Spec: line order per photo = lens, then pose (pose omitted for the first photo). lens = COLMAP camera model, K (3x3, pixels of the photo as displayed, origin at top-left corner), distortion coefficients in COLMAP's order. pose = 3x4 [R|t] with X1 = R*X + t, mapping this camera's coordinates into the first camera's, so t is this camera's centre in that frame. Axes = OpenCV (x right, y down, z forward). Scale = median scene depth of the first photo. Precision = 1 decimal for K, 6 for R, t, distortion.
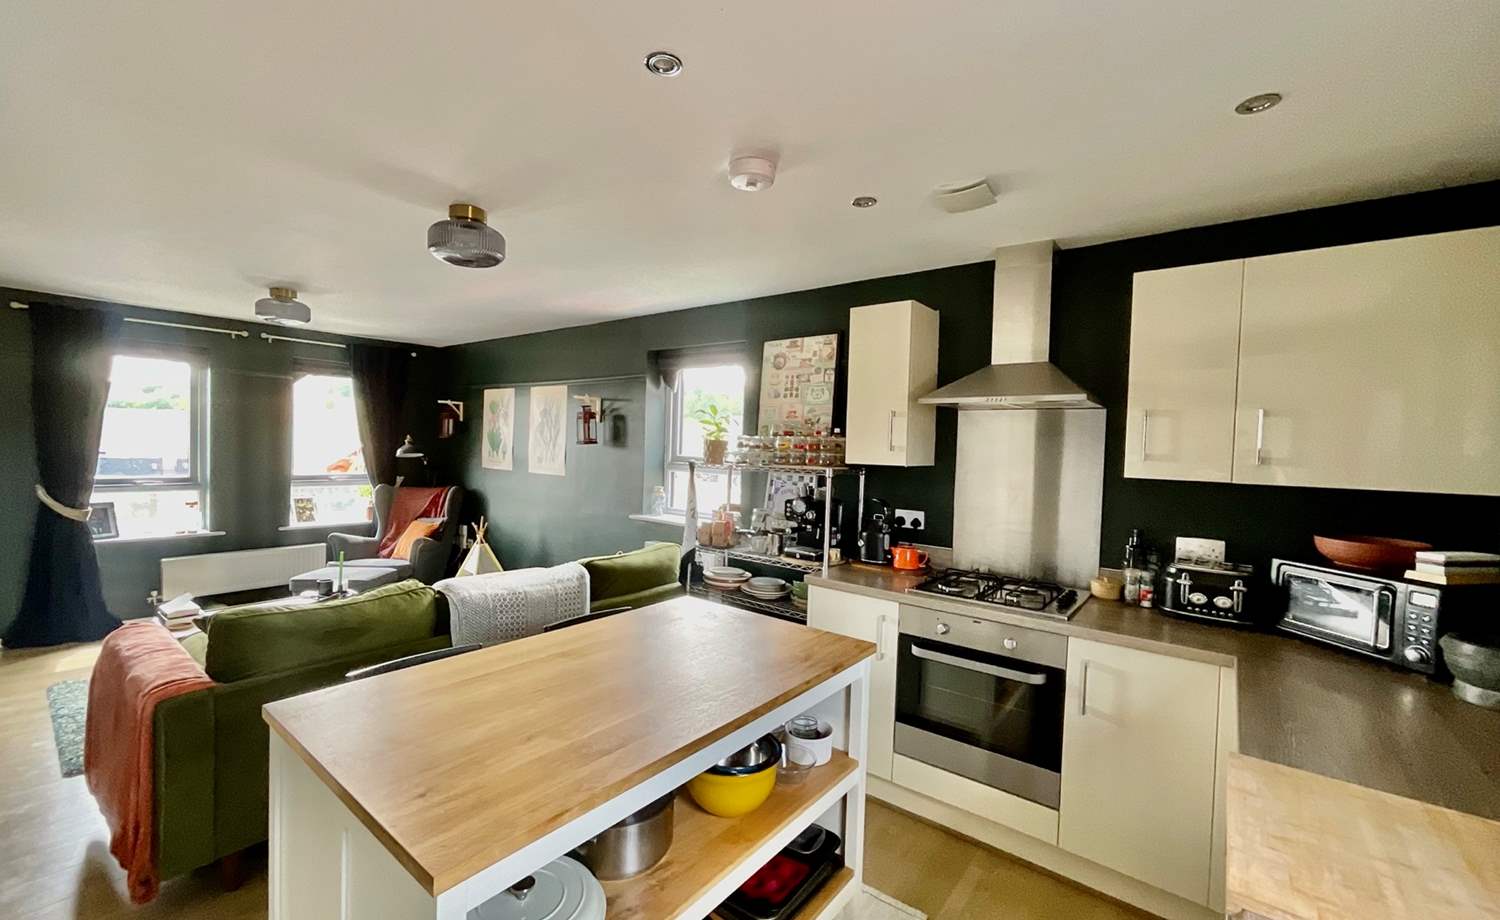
lens RADIAL K [[608.2, 0, 746.3], [0, 608.2, 461.2], [0, 0, 1]] dist [0.008501, 0.000205]
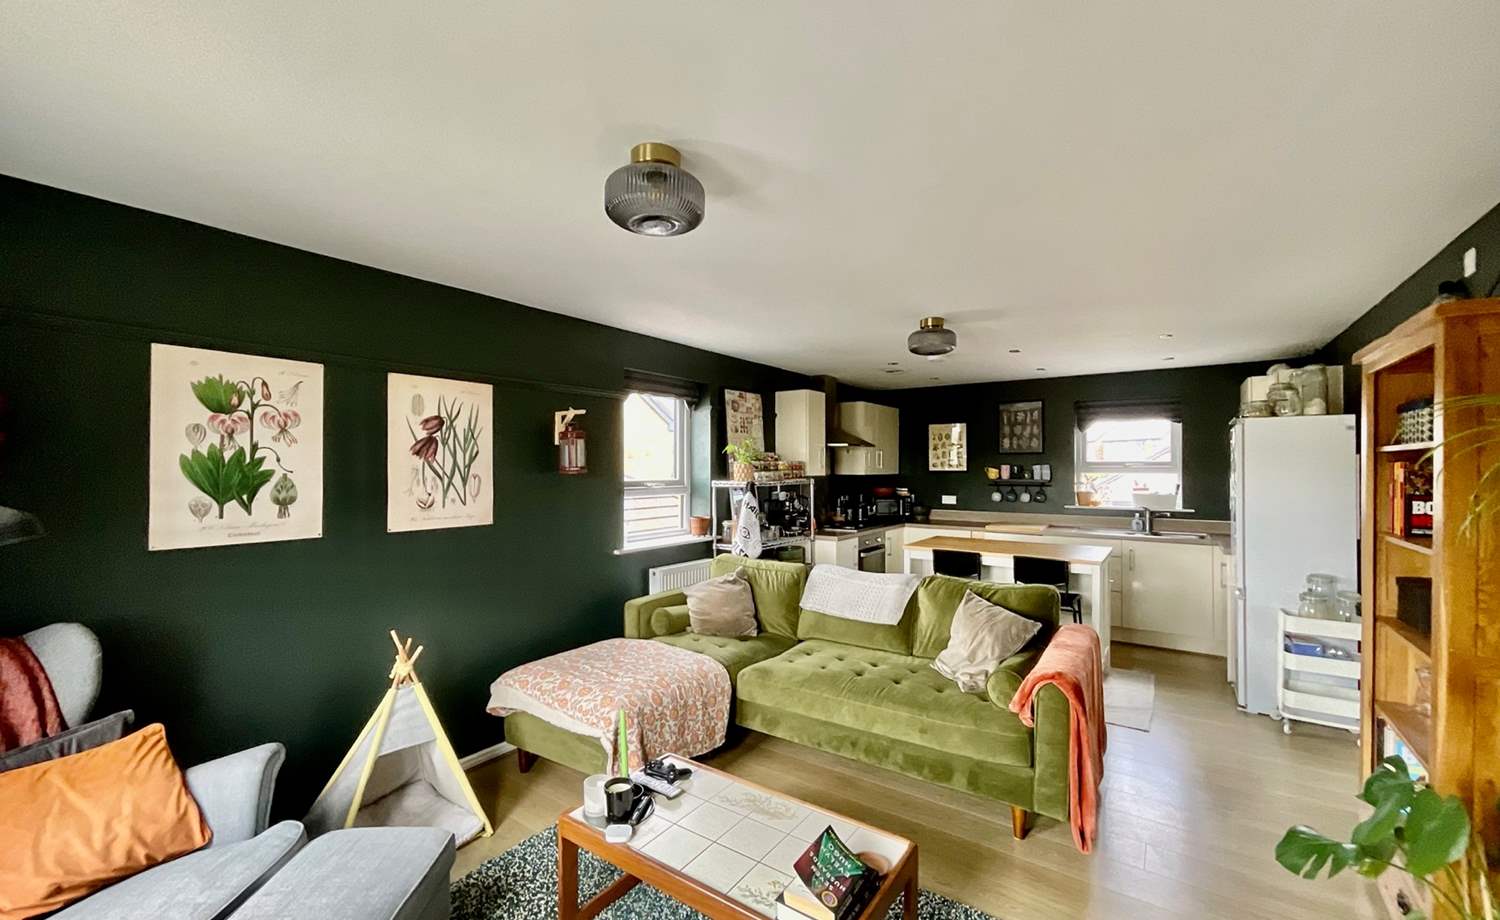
lens RADIAL K [[603.9, 0, 754.1], [0, 603.9, 463.0], [0, 0, 1]] dist [-0.005696, -0.000040]
pose [[-0.061719, -0.022532, 0.997839, -1.053822], [0.027497, 0.999327, 0.024267, -0.054145], [-0.997715, 0.028935, -0.061058, 0.842399]]
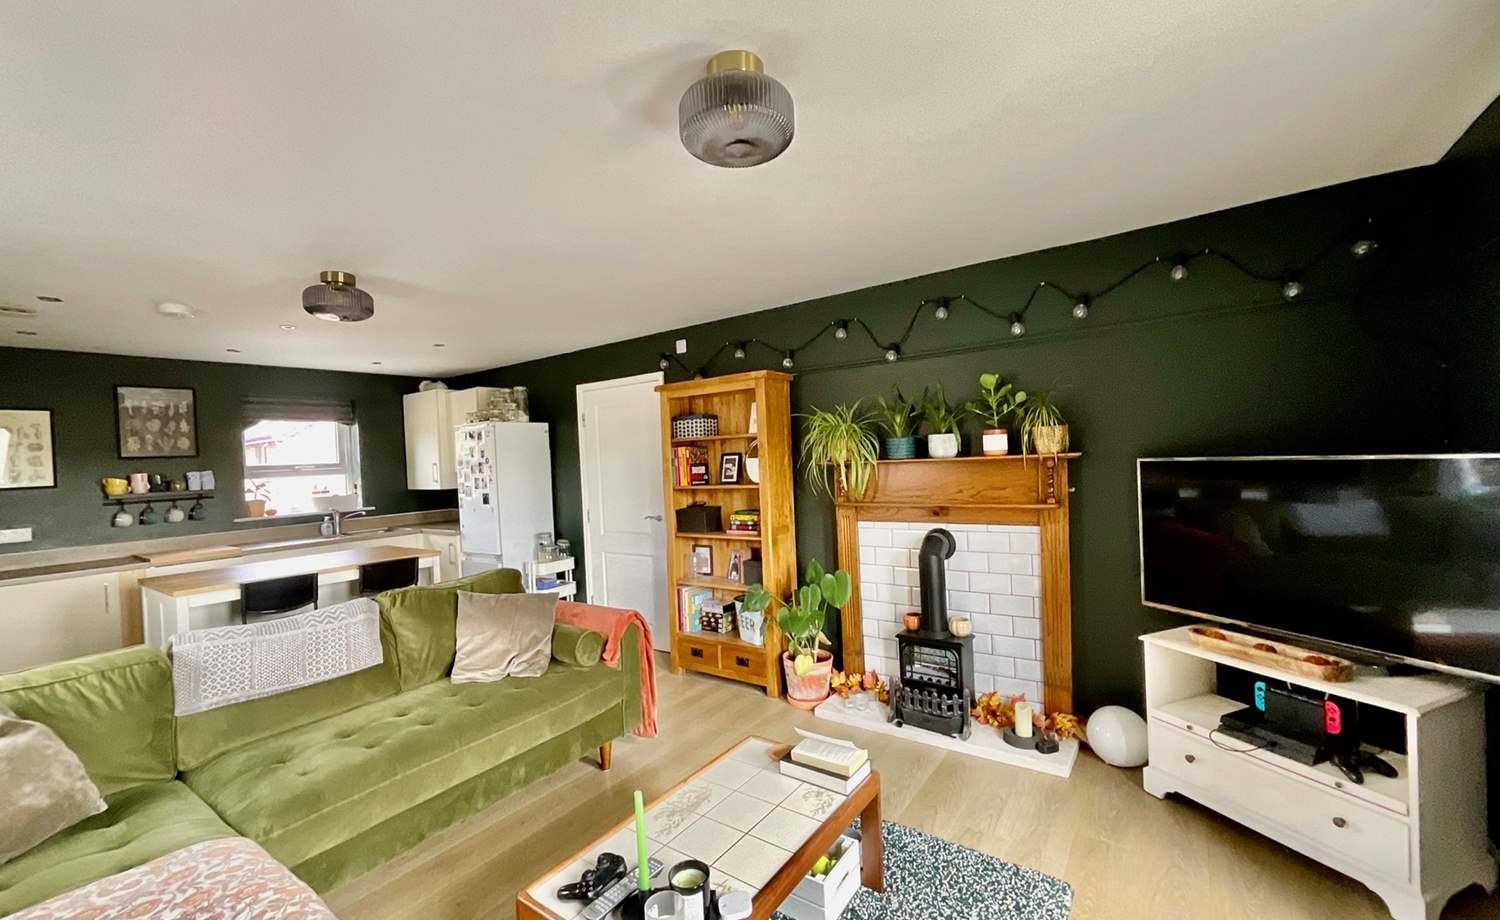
lens RADIAL K [[603.9, 0, 754.1], [0, 603.9, 463.0], [0, 0, 1]] dist [-0.005696, -0.000040]
pose [[-0.998634, 0.018715, -0.048792, -0.656156], [0.016674, 0.998983, 0.041900, -0.041219], [0.049526, 0.041029, -0.997930, 1.213147]]
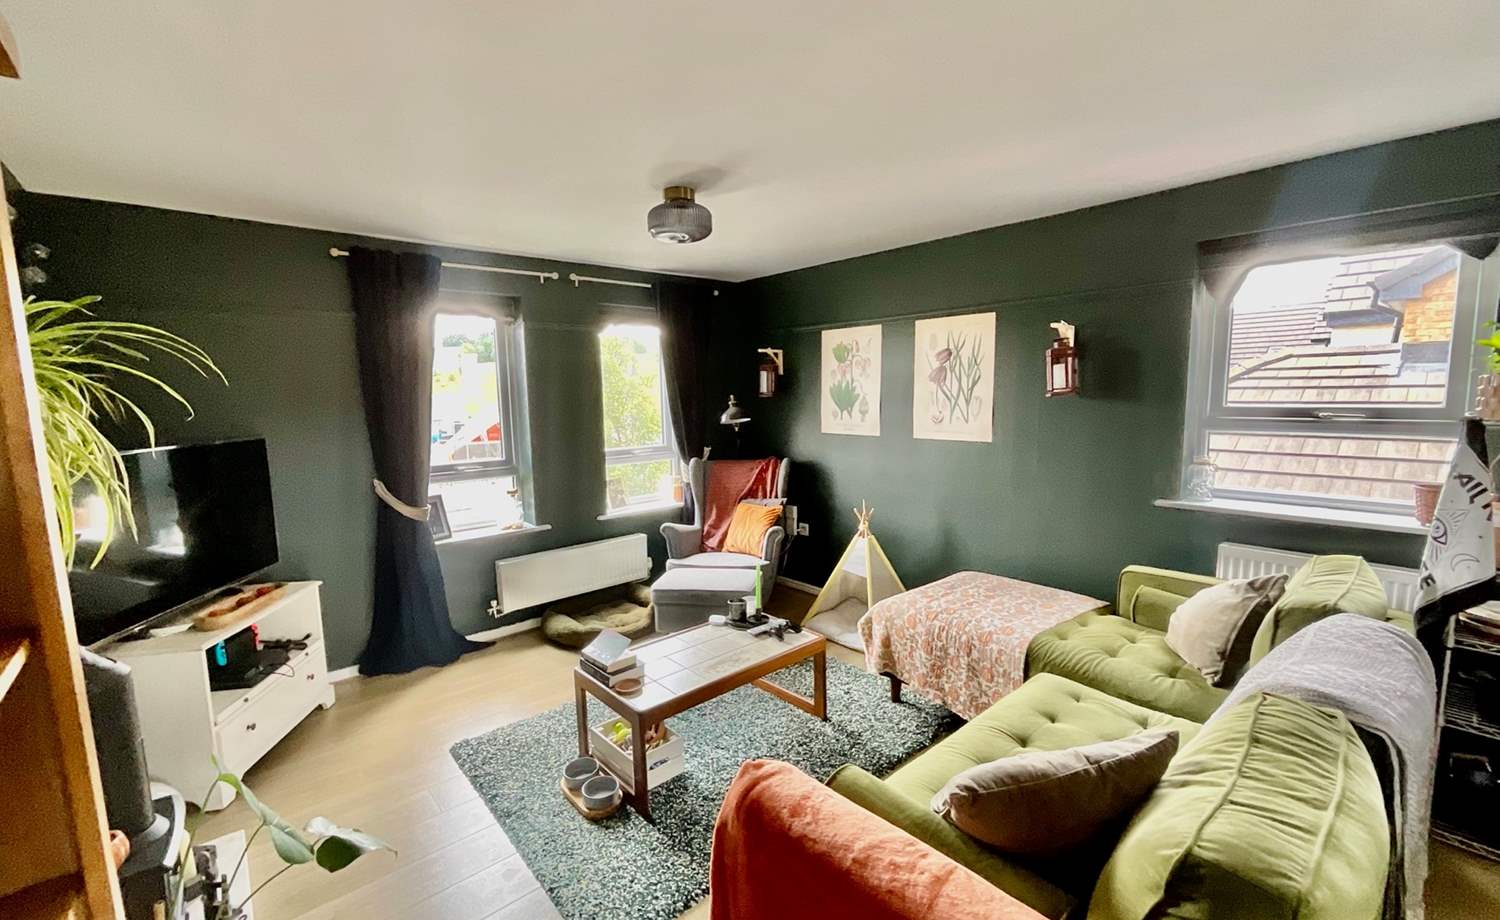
lens RADIAL K [[614.5, 0, 750.0], [0, 614.5, 460.0], [0, 0, 1]] dist [-0.000427, 0.000089]
pose [[0.984326, -0.030165, -0.173760, -0.499691], [0.044324, 0.995953, 0.078190, -0.026314], [0.170699, -0.084666, 0.981679, 0.279058]]
